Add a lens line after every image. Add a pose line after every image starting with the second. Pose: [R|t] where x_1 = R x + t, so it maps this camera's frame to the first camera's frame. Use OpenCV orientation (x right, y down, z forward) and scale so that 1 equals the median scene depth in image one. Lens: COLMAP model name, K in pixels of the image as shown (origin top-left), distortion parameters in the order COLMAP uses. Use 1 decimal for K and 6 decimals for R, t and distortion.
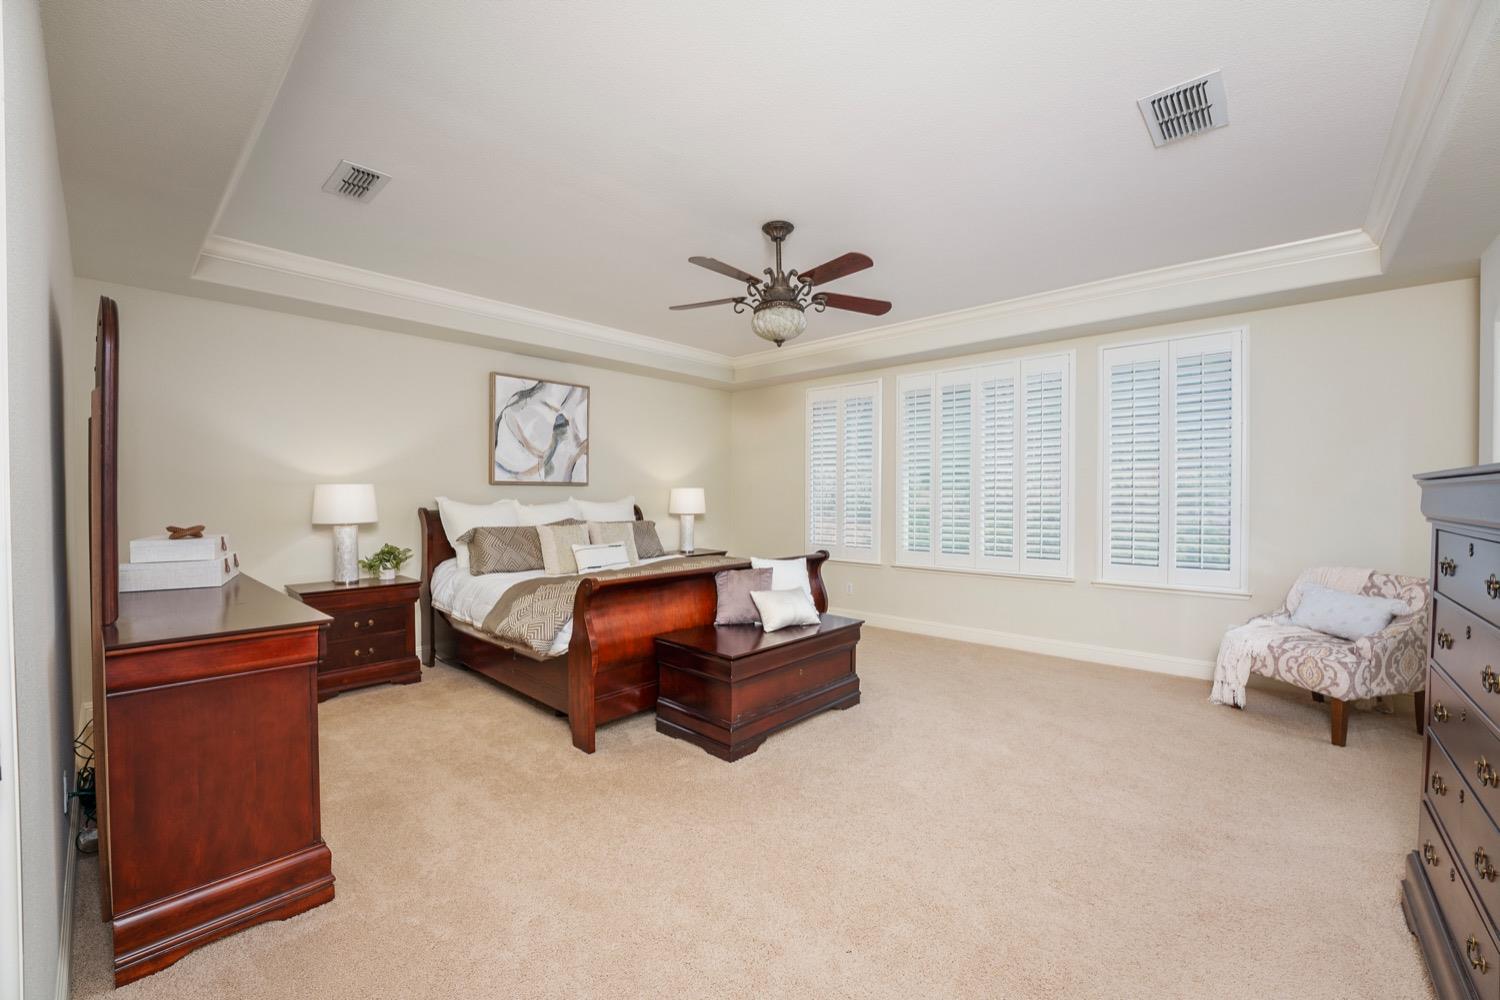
lens RADIAL K [[596.5, 0, 746.0], [0, 596.5, 503.3], [0, 0, 1]] dist [-0.023876, -0.000284]
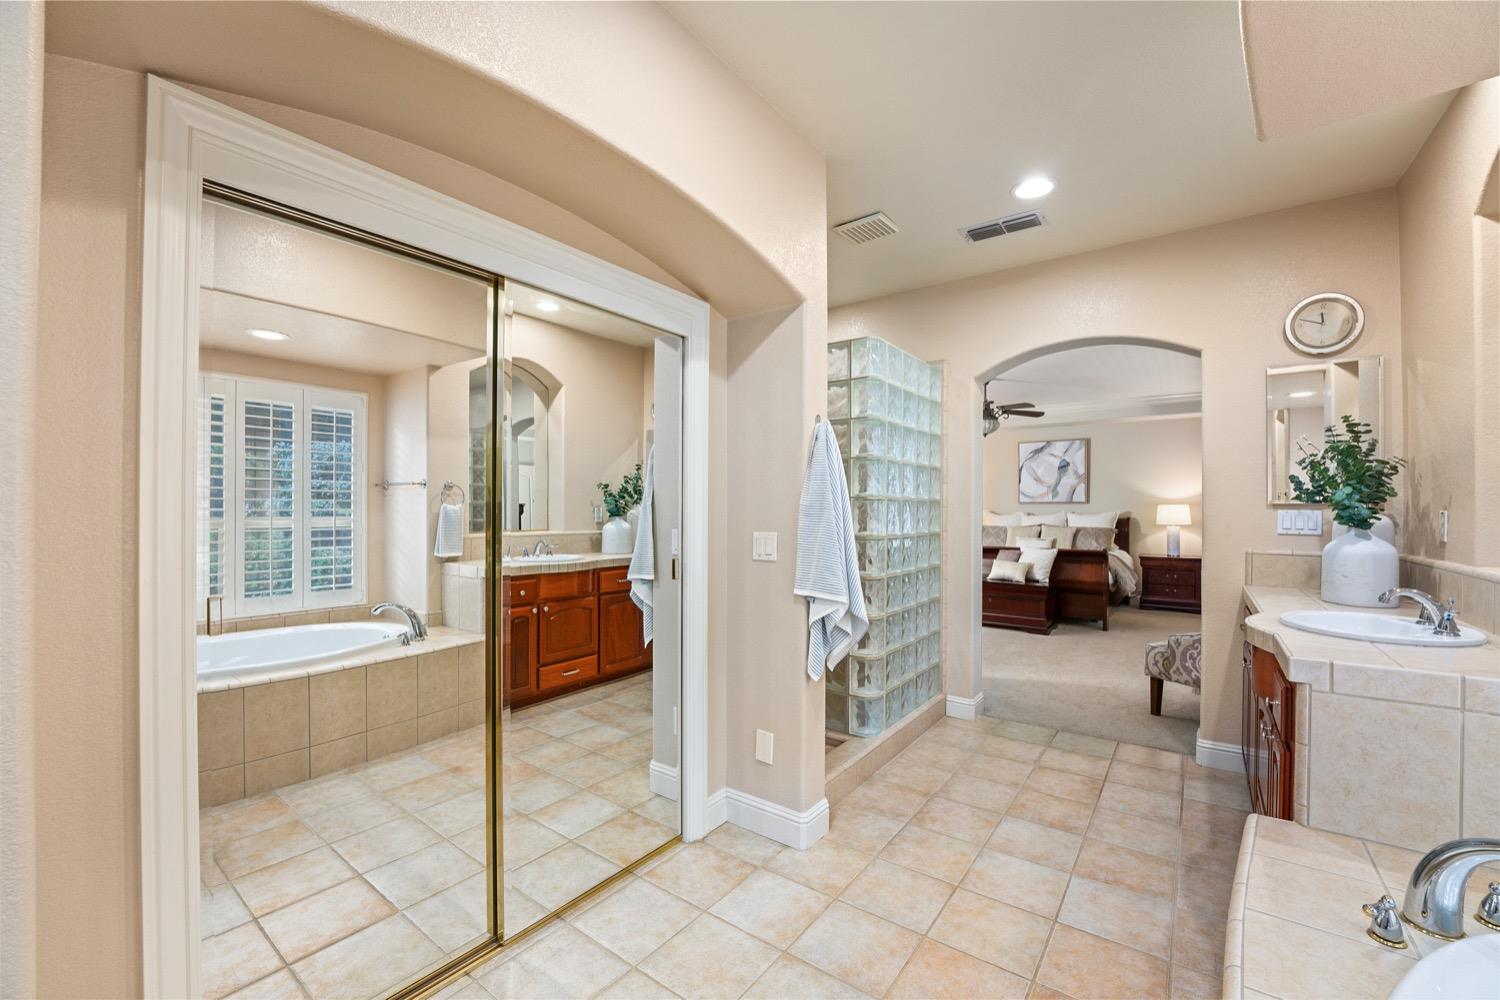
lens RADIAL K [[596.5, 0, 743.5], [0, 596.5, 502.0], [0, 0, 1]] dist [-0.023876, -0.000284]
pose [[0.095371, -0.004203, -0.995433, 1.889465], [-0.012320, 0.999910, -0.005402, -0.023428], [0.995366, 0.012779, 0.095311, -0.028364]]
